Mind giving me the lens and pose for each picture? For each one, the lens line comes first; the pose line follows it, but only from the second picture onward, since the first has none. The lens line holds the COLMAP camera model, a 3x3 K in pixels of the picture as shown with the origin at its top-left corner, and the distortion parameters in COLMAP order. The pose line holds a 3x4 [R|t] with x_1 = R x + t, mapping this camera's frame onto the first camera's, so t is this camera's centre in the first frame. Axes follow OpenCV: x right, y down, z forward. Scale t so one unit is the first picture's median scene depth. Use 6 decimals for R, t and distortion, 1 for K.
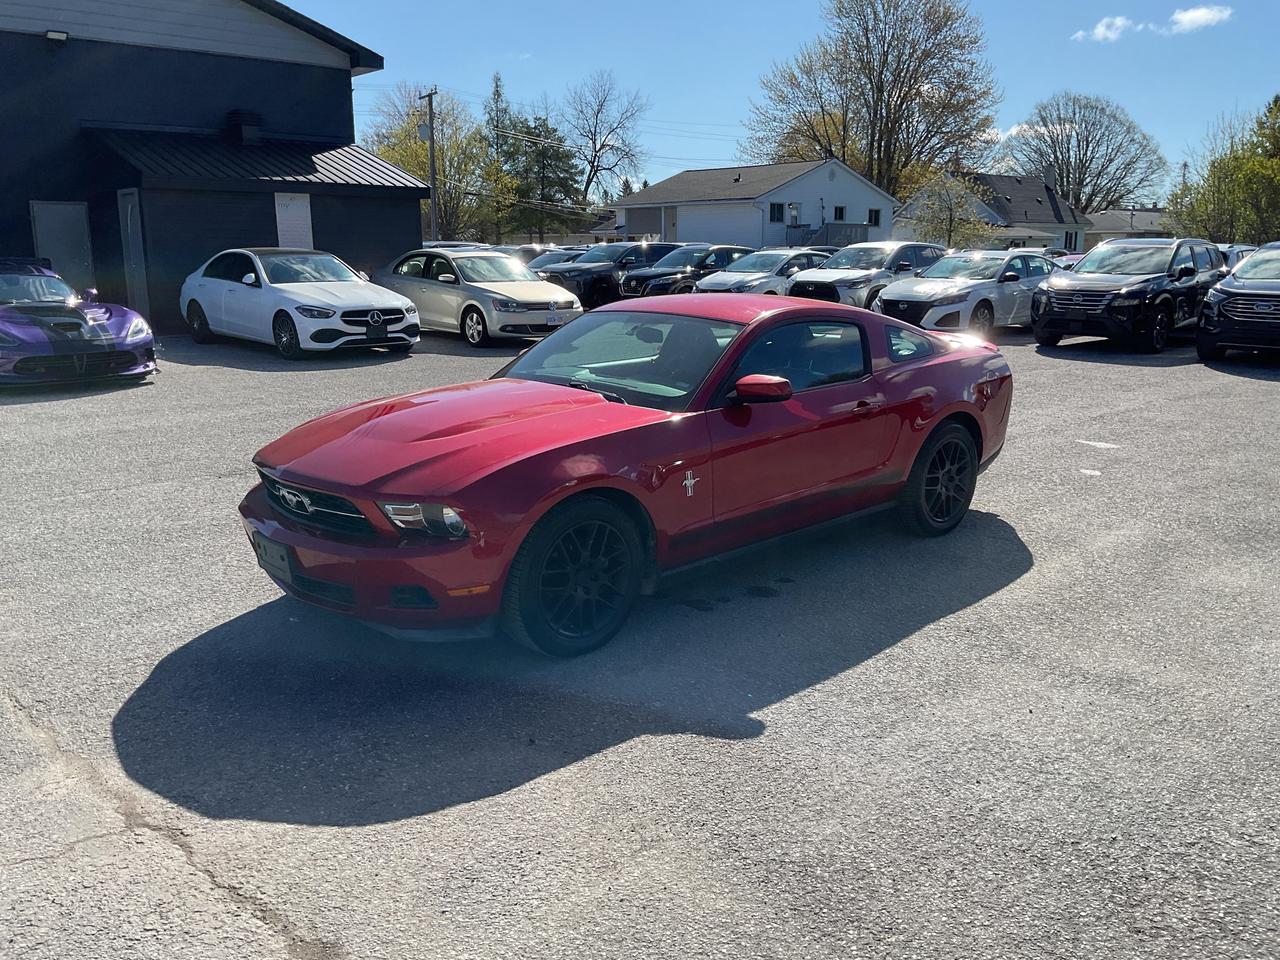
lens RADIAL K [[1072.1, 0, 644.1], [0, 1072.1, 483.2], [0, 0, 1]] dist [0.028956, -0.073080]
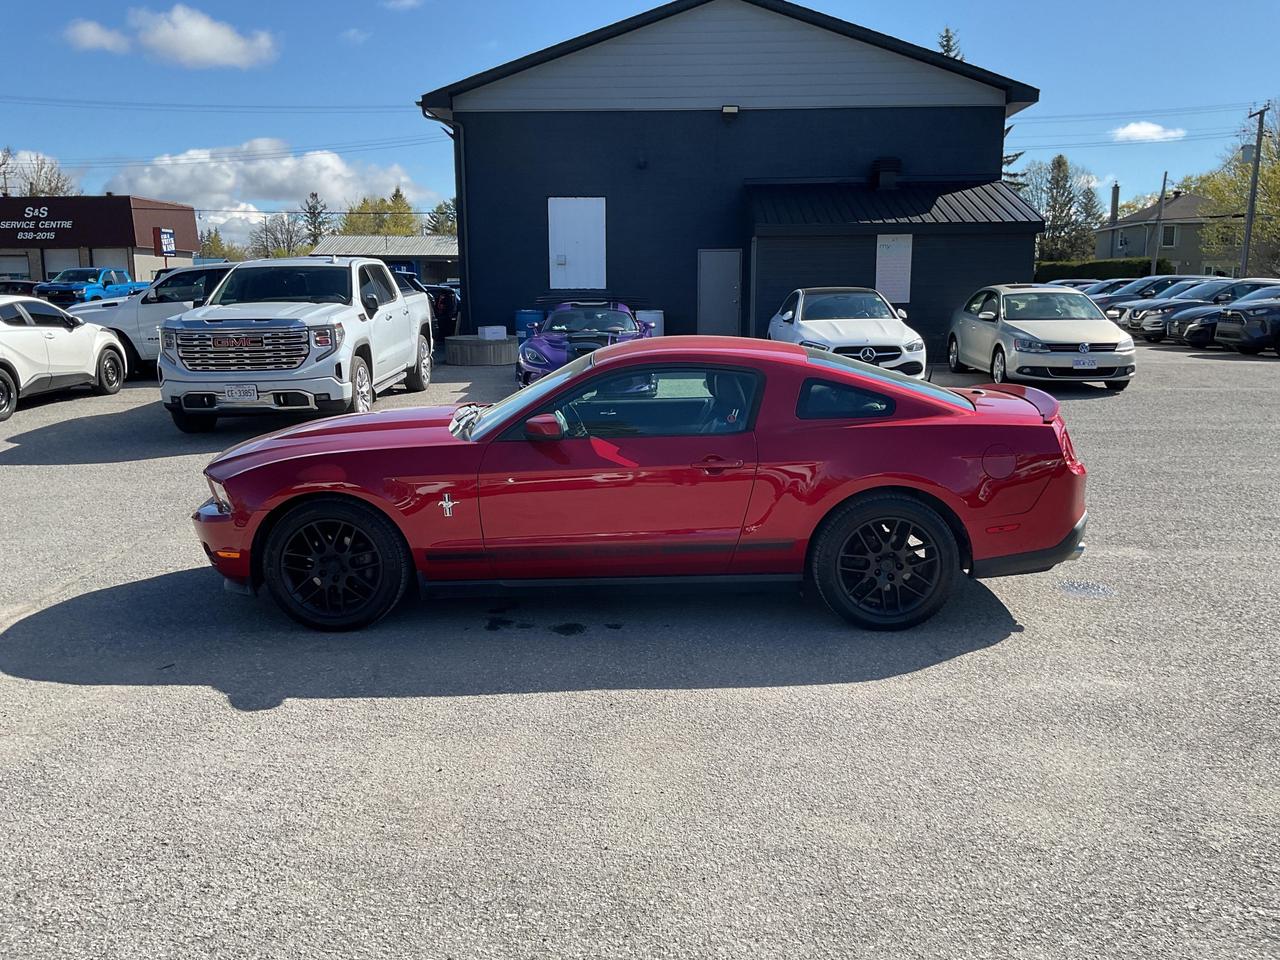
lens RADIAL K [[1072.1, 0, 638.1], [0, 1072.1, 482.1], [0, 0, 1]] dist [0.028956, -0.073080]
pose [[0.703256, 0.119745, -0.700779, 0.325229], [-0.142246, 0.989481, 0.026328, -0.027395], [0.696561, 0.081168, 0.712892, 0.121219]]
